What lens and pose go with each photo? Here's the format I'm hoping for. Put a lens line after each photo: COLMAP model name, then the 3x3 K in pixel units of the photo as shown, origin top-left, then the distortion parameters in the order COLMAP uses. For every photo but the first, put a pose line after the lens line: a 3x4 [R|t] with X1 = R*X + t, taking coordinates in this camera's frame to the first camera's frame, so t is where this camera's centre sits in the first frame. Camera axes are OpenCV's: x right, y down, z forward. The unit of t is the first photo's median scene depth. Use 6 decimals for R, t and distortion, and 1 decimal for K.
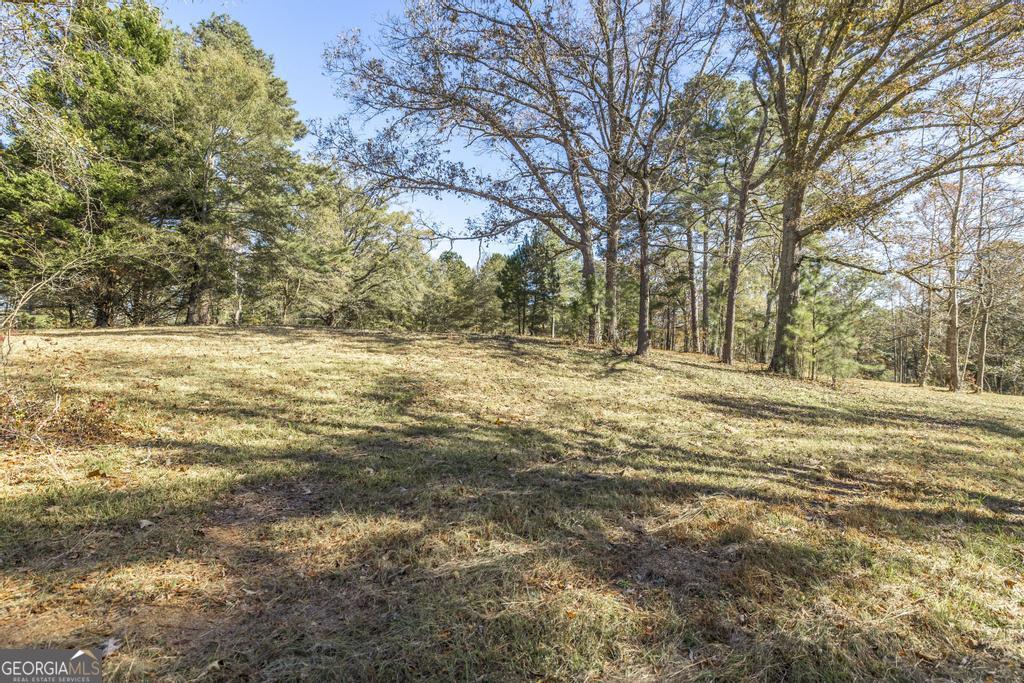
lens RADIAL K [[500.7, 0, 512.3], [0, 500.7, 338.1], [0, 0, 1]] dist [0.004122, -0.000578]
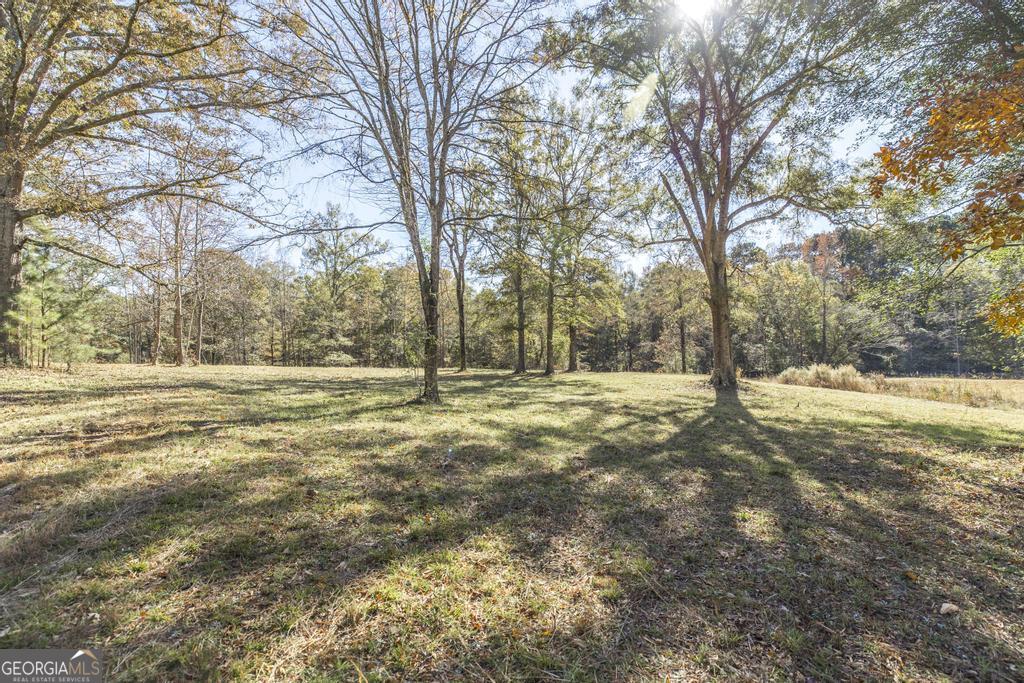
lens RADIAL K [[446.1, 0, 512.3], [0, 446.1, 334.0], [0, 0, 1]] dist [0.002564, -0.000241]
pose [[0.209327, -0.027286, 0.977465, -0.064619], [0.003713, 0.999626, 0.027109, -0.002548], [-0.977839, -0.002046, 0.209350, -0.082974]]
